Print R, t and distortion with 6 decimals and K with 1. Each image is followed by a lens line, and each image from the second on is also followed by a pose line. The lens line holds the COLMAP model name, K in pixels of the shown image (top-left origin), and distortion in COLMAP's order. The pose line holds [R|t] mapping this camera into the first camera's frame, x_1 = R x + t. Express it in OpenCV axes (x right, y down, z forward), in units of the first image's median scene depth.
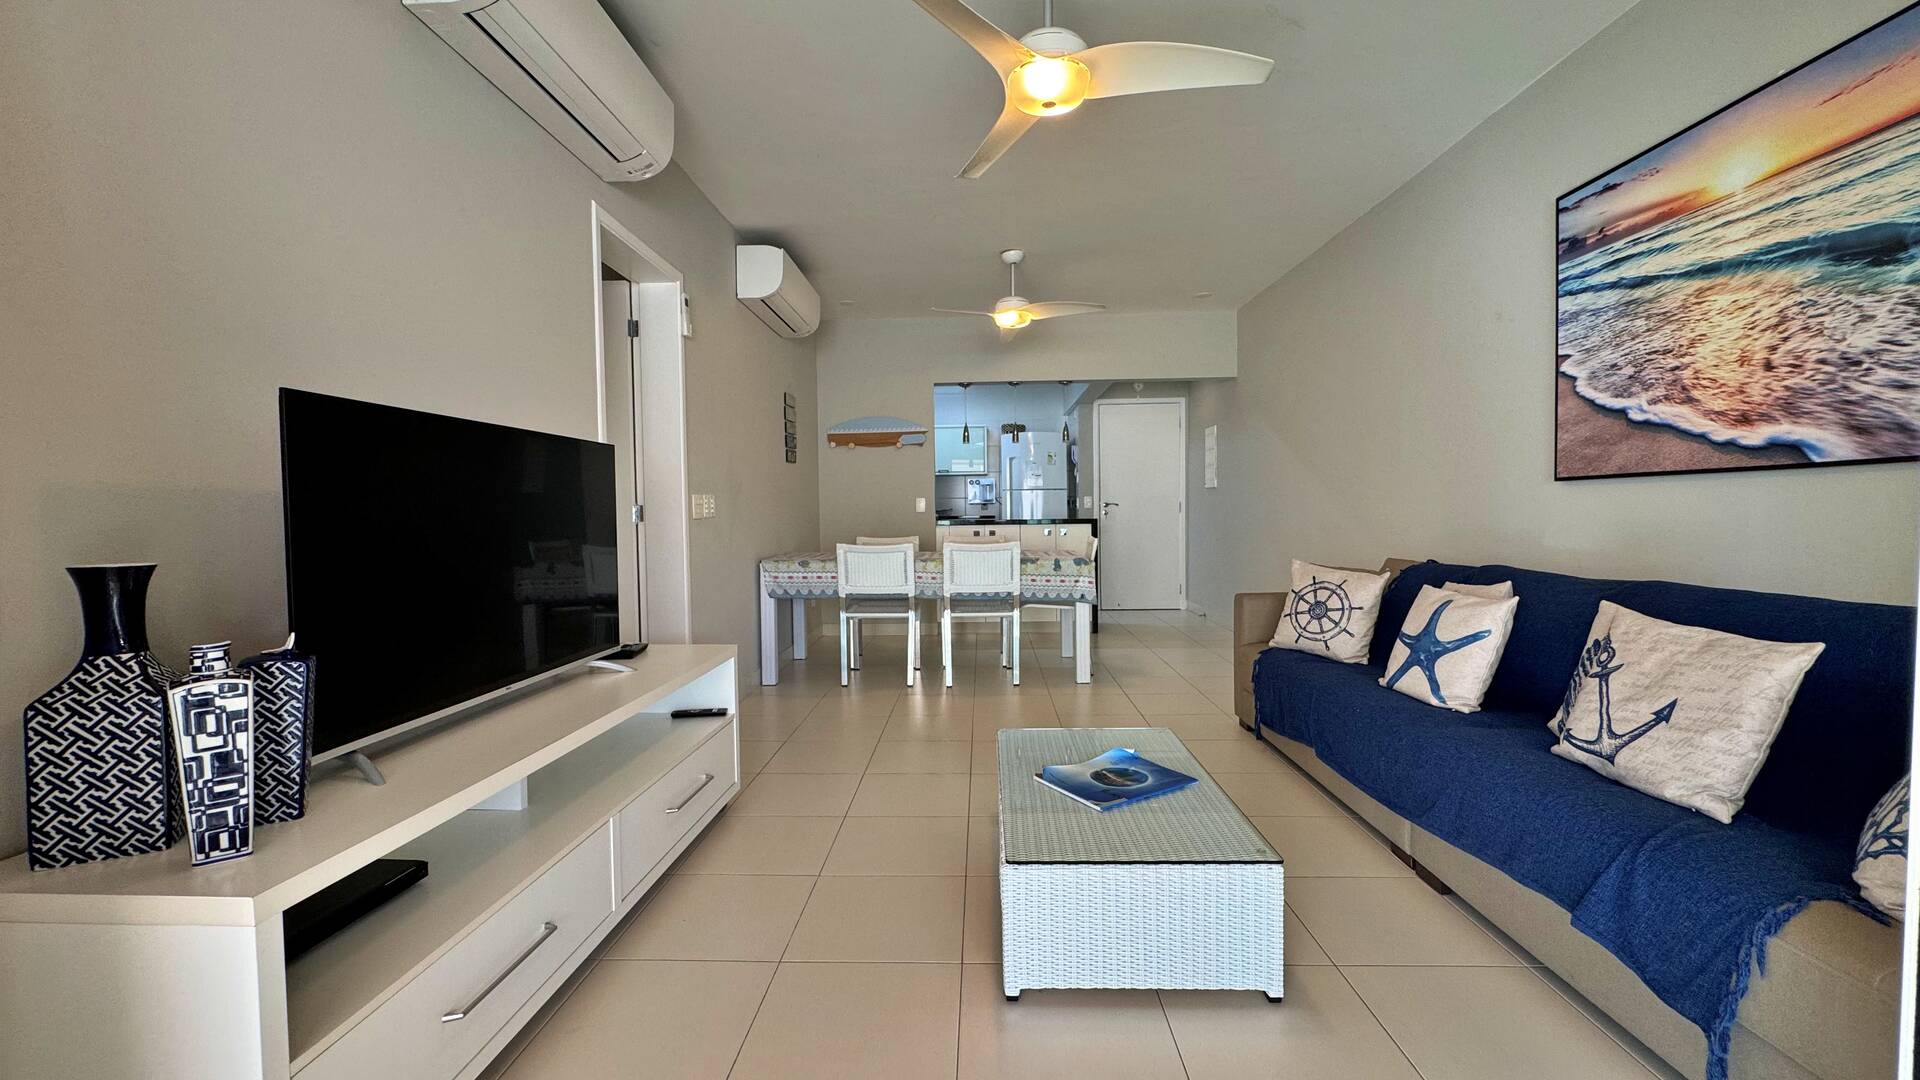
lens RADIAL K [[764.6, 0, 964.9], [0, 764.6, 546.6], [0, 0, 1]] dist [-0.000539, -0.000127]
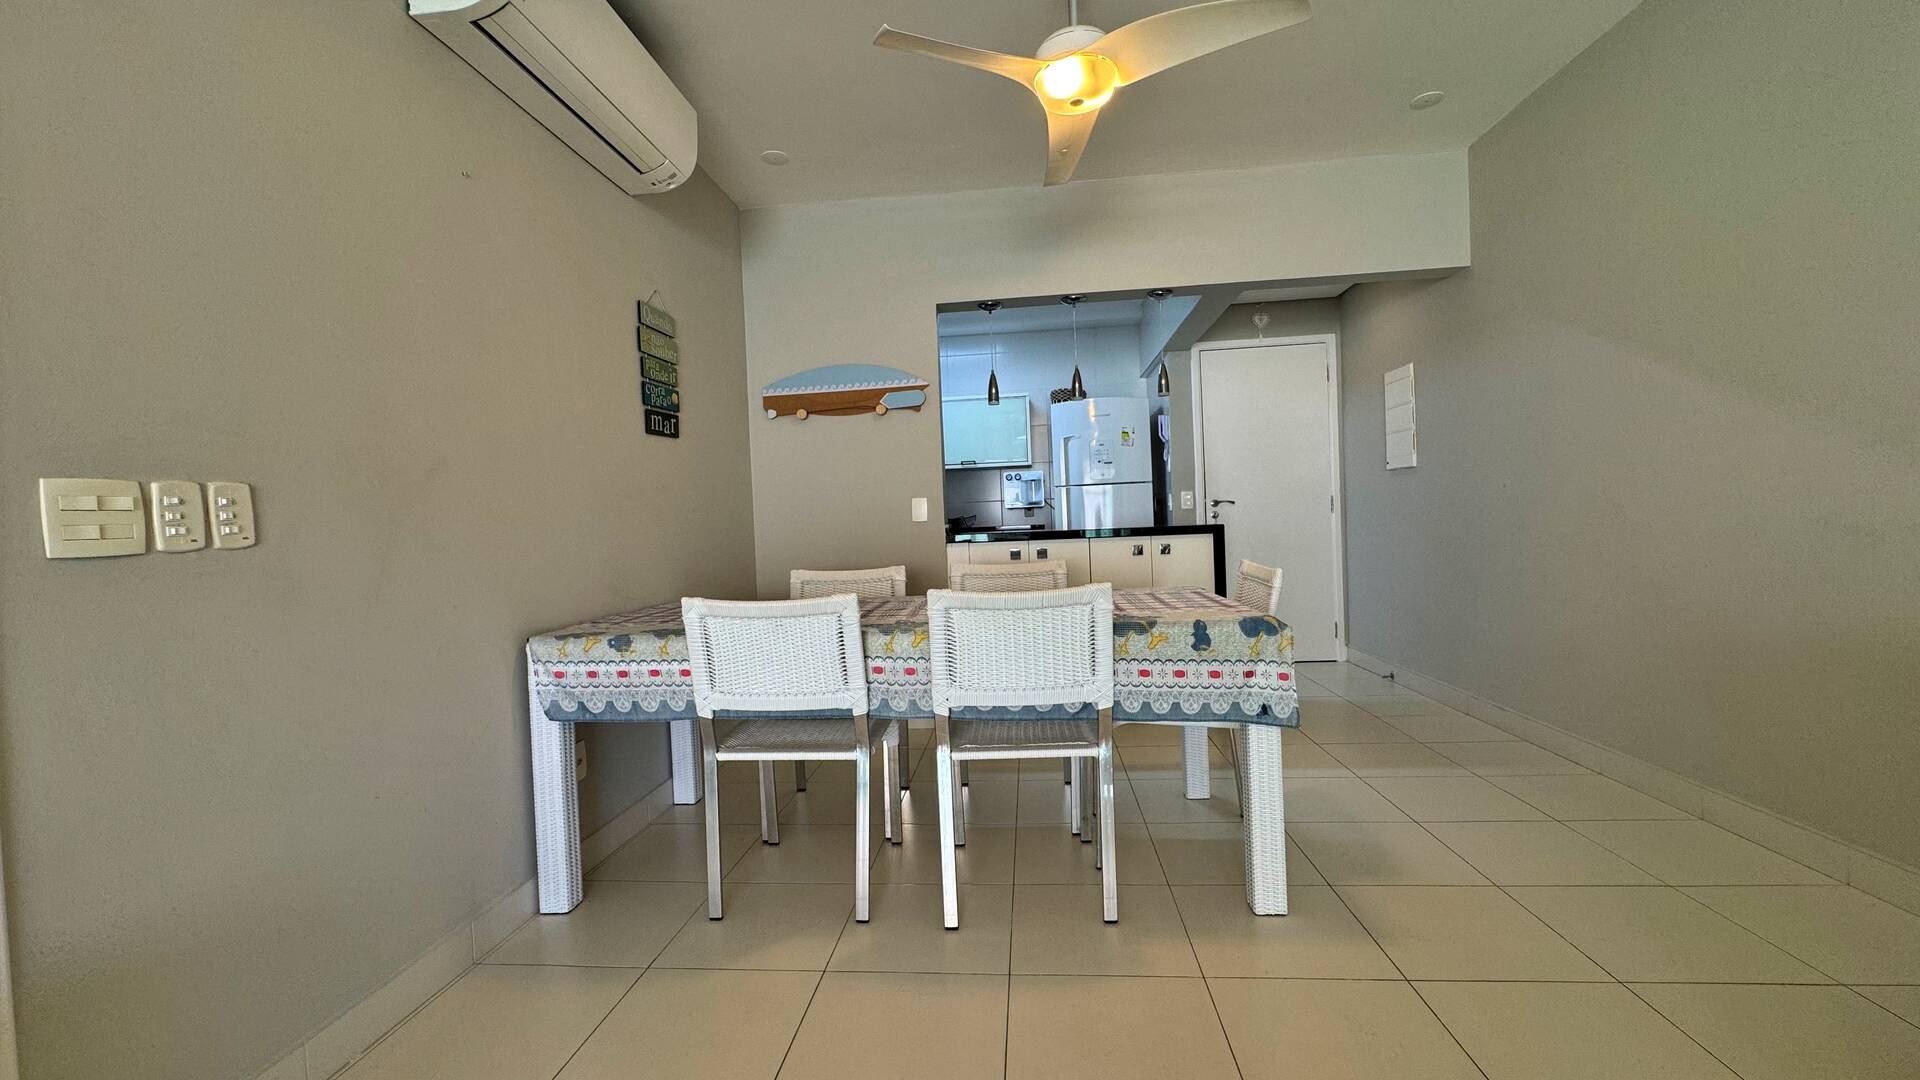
lens RADIAL K [[764.6, 0, 951.7], [0, 764.6, 547.1], [0, 0, 1]] dist [-0.000539, -0.000127]
pose [[0.996412, -0.028056, -0.079850, 0.013699], [0.026805, 0.999501, -0.016701, -0.014915], [0.080279, 0.014501, 0.996667, 0.405012]]
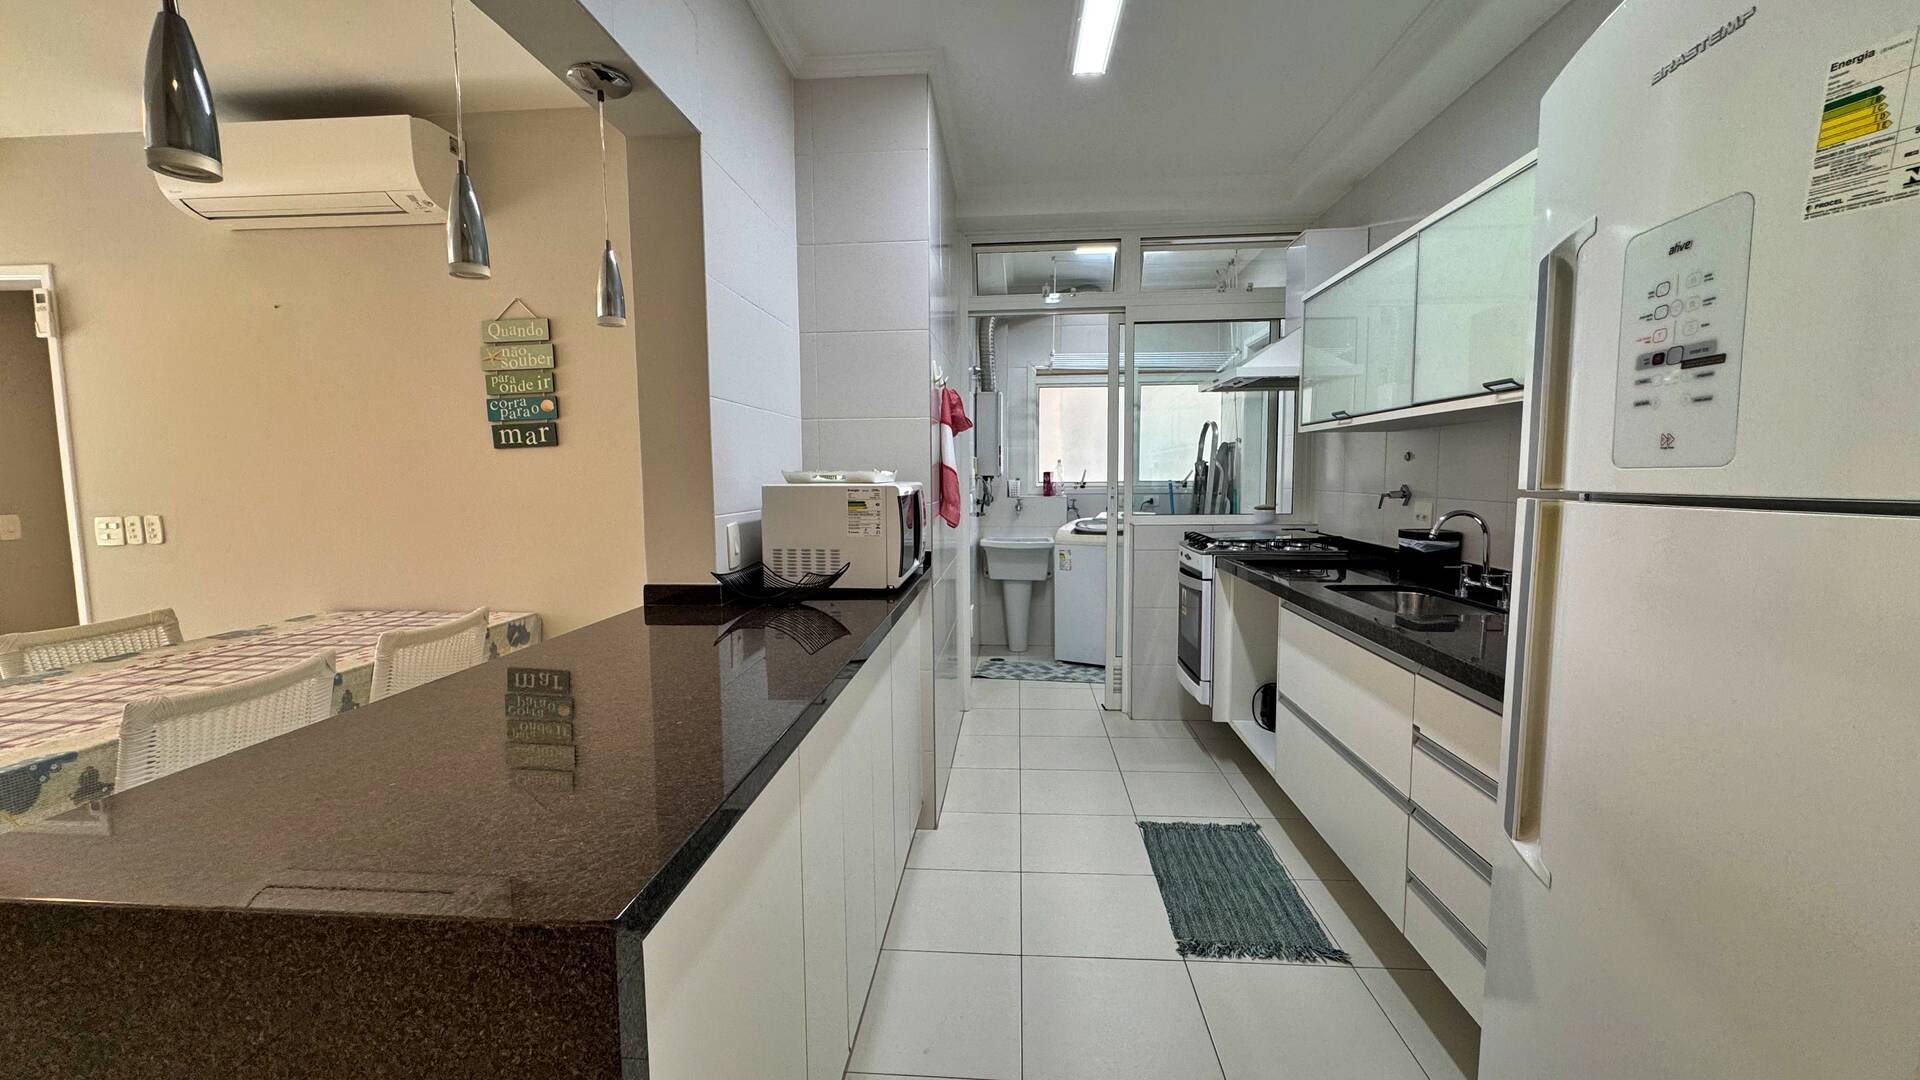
lens RADIAL K [[764.6, 0, 958.3], [0, 764.6, 539.8], [0, 0, 1]] dist [-0.000539, -0.000127]
pose [[-0.048034, 0.095219, -0.994297, 0.222023], [-0.046498, 0.994153, 0.097452, -0.089751], [0.997763, 0.050914, -0.043326, 1.064334]]
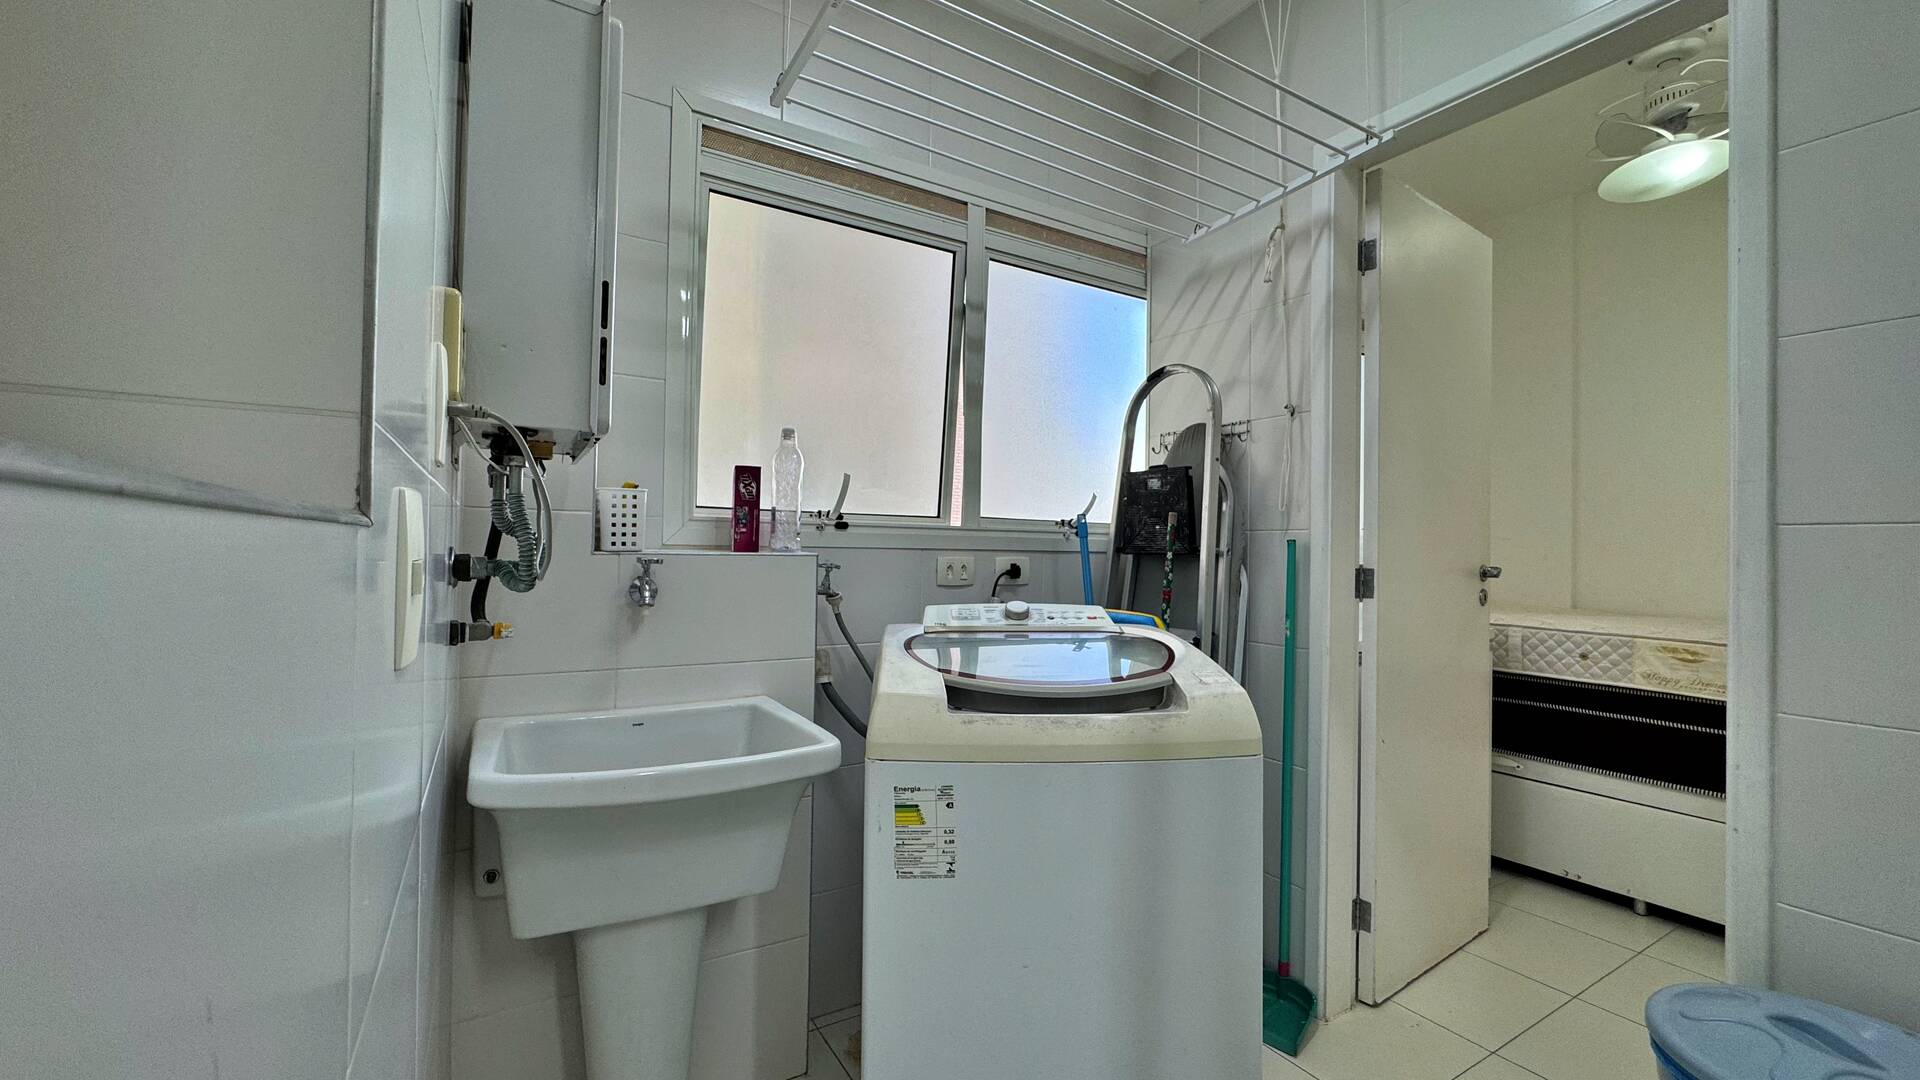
lens RADIAL K [[764.6, 0, 951.1], [0, 764.6, 539.0], [0, 0, 1]] dist [-0.000539, -0.000127]
pose [[0.539451, -0.001159, -0.842016, -0.351652], [-0.063888, 0.997060, -0.042303, -0.060015], [0.839590, 0.076615, 0.537791, 1.049670]]
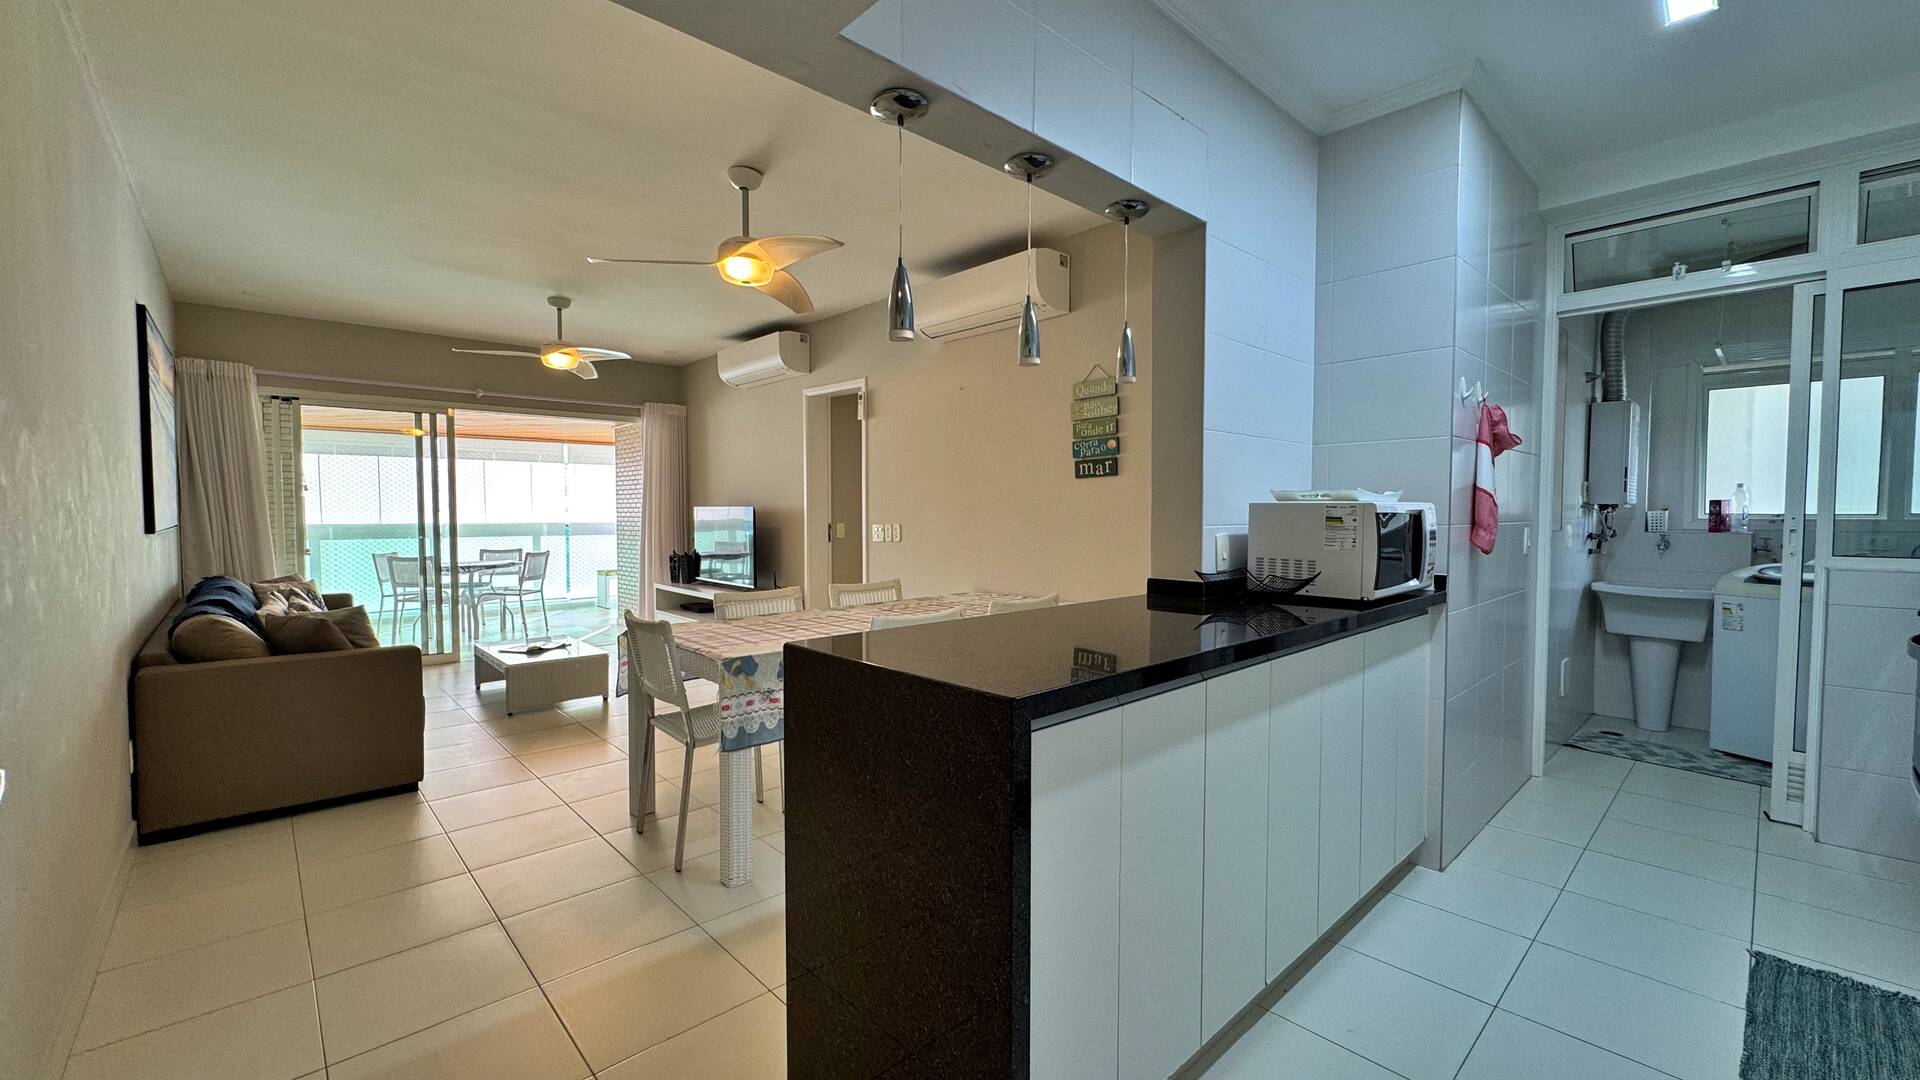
lens RADIAL K [[764.6, 0, 961.0], [0, 764.6, 540.5], [0, 0, 1]] dist [-0.000539, -0.000127]
pose [[-0.709395, 0.035550, -0.703914, 0.264134], [-0.033138, 0.995940, 0.083694, -0.085873], [0.704032, 0.082698, -0.705337, 1.125965]]
